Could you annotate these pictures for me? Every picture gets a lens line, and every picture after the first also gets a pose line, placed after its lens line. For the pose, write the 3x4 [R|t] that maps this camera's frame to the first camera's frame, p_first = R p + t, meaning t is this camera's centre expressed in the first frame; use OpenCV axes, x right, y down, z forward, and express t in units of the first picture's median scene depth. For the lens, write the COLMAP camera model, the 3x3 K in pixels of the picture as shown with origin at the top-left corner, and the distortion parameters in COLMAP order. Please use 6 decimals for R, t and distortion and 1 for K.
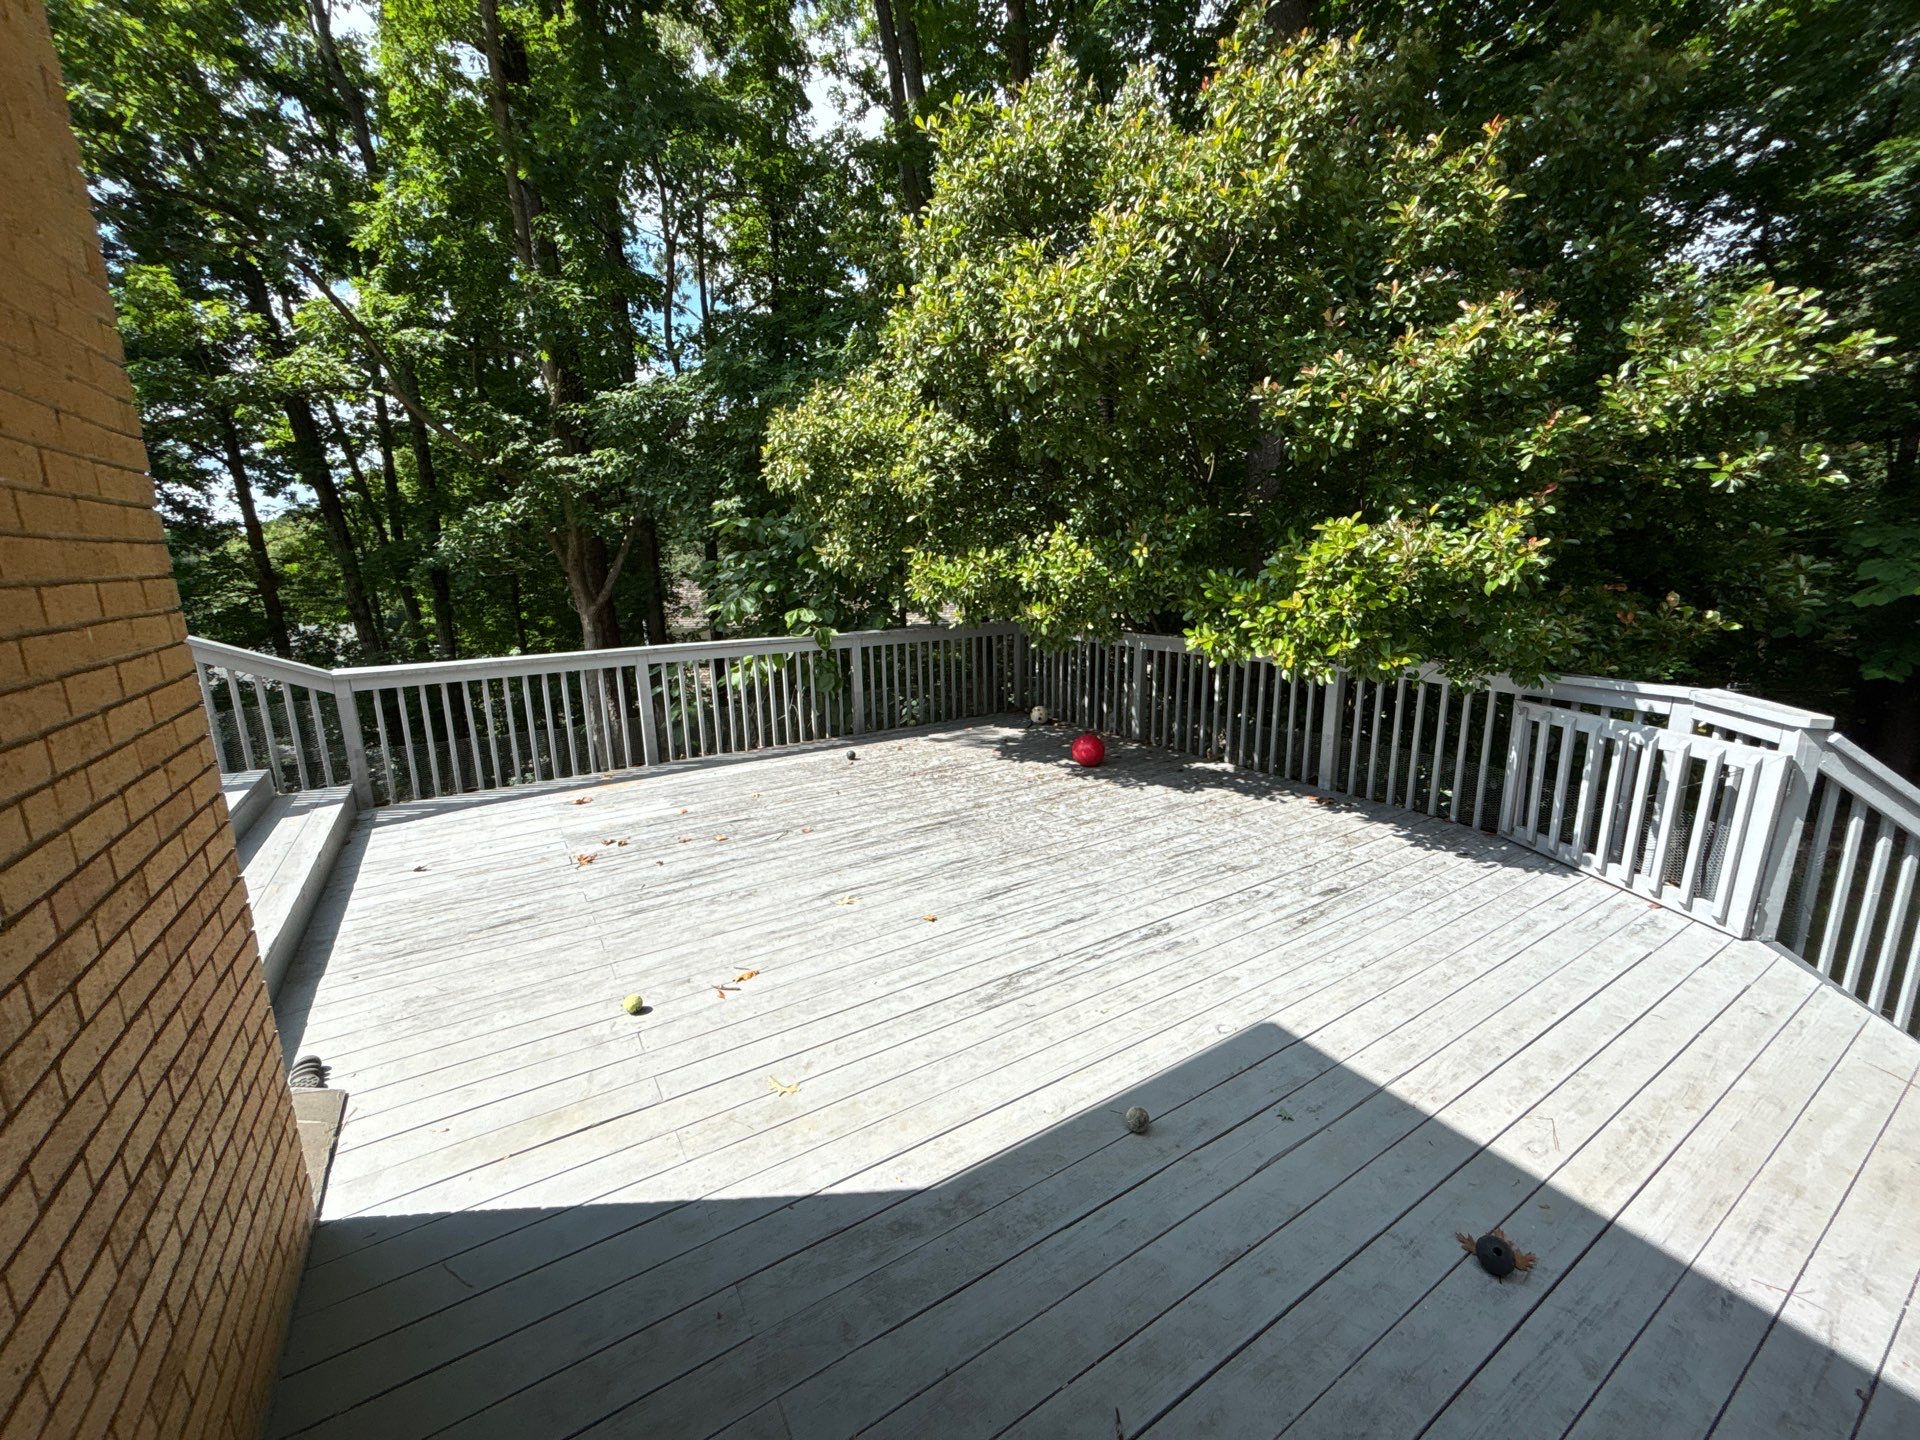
lens RADIAL K [[764.0, 0, 953.7], [0, 764.0, 714.9], [0, 0, 1]] dist [-0.001665, 0.000627]
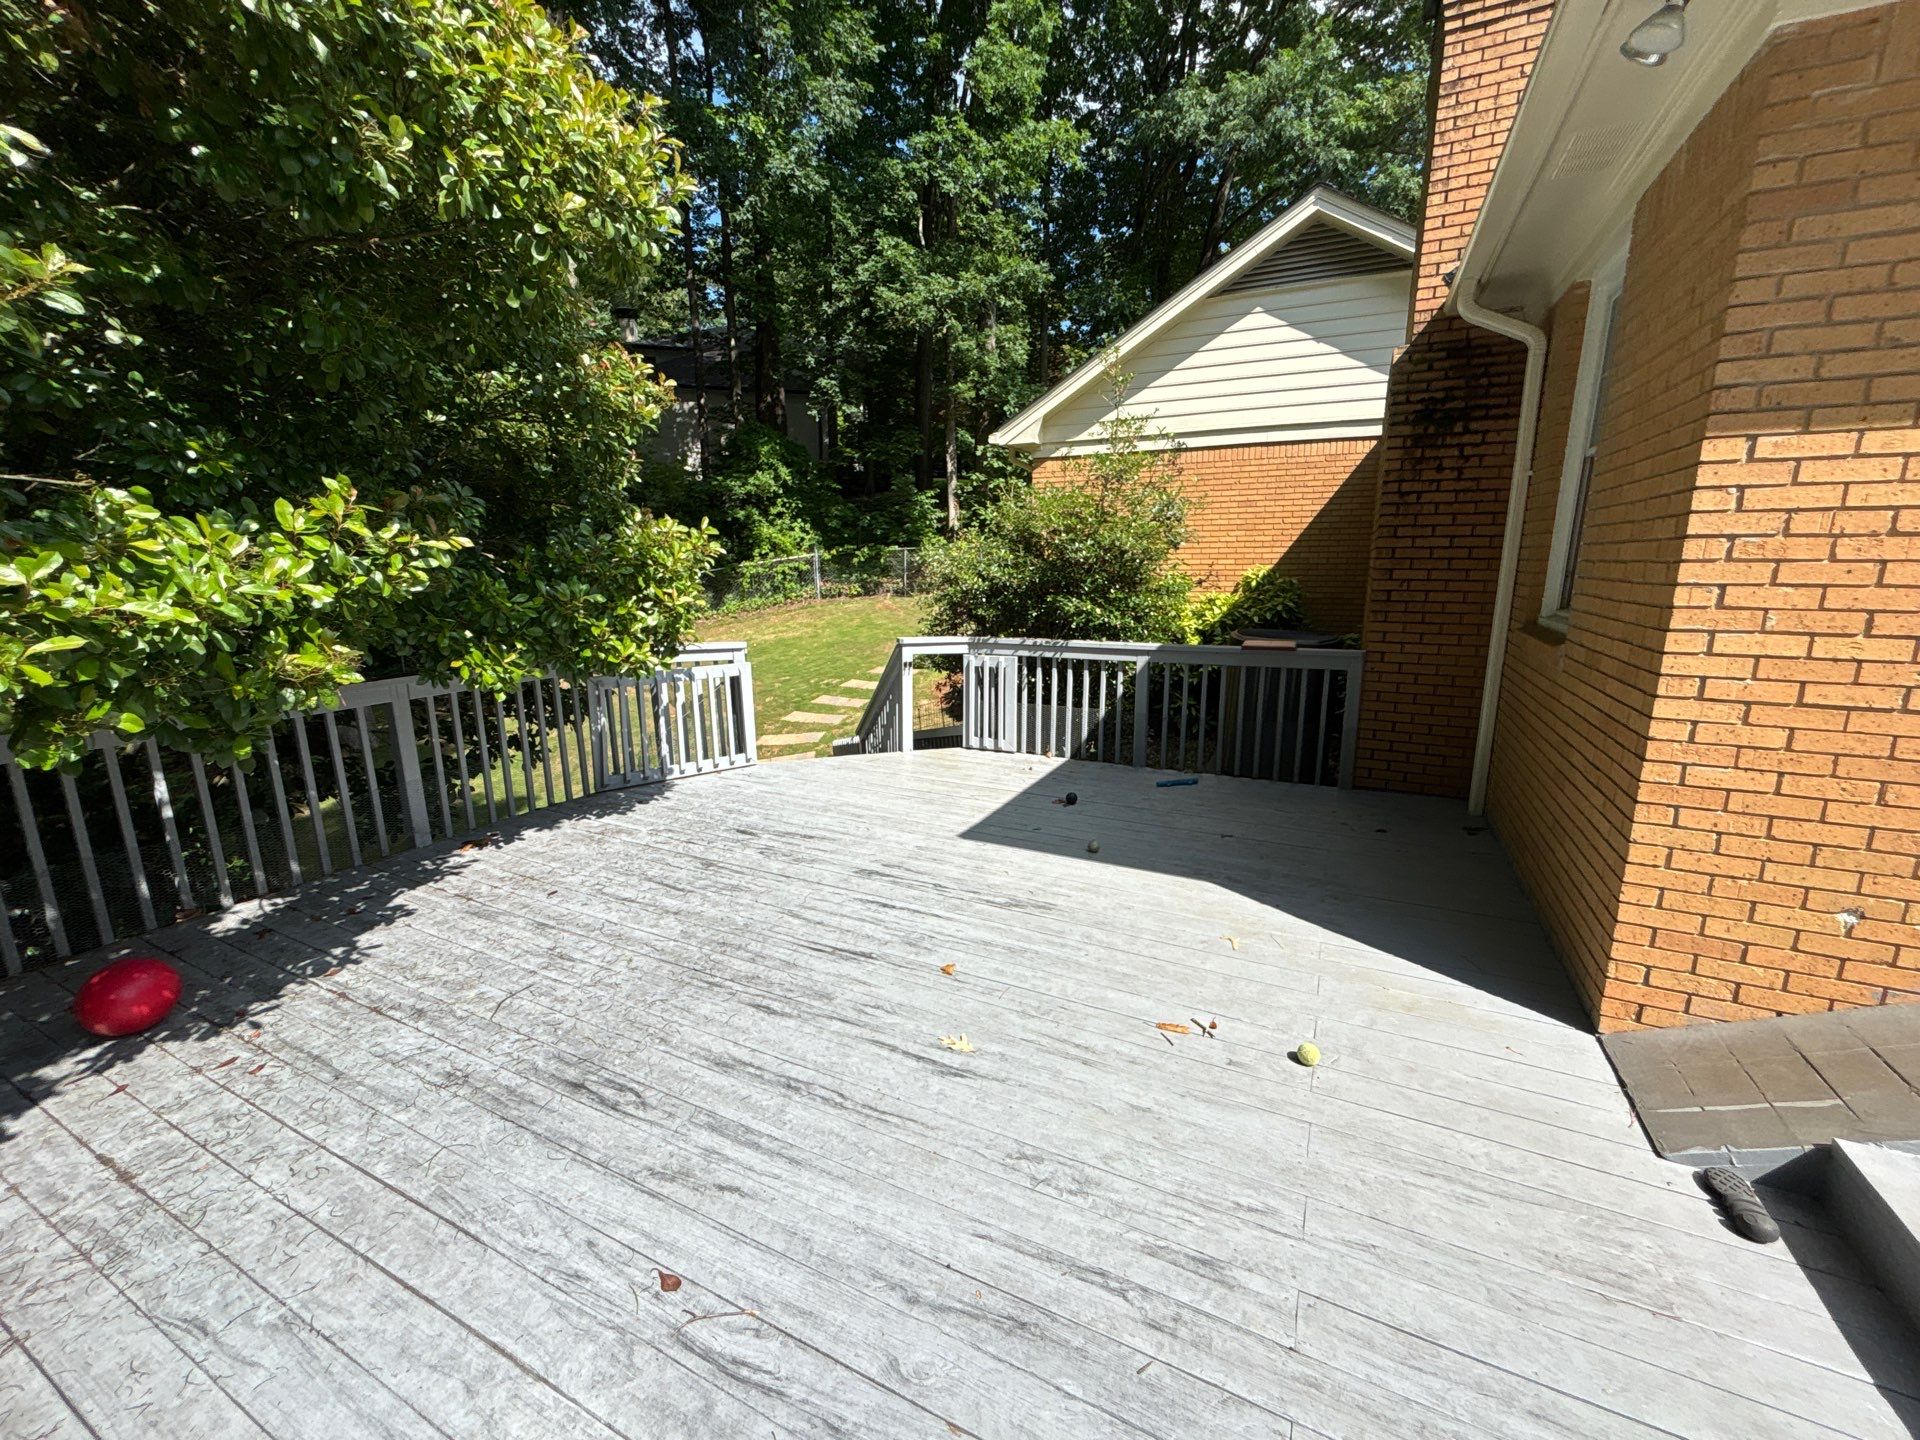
lens RADIAL K [[764.0, 0, 949.8], [0, 764.0, 717.0], [0, 0, 1]] dist [-0.001665, 0.000627]
pose [[-0.513822, -0.159313, 0.842975, -0.545831], [0.188800, 0.937517, 0.292260, -0.191706], [-0.836864, 0.309323, -0.451638, 1.001717]]
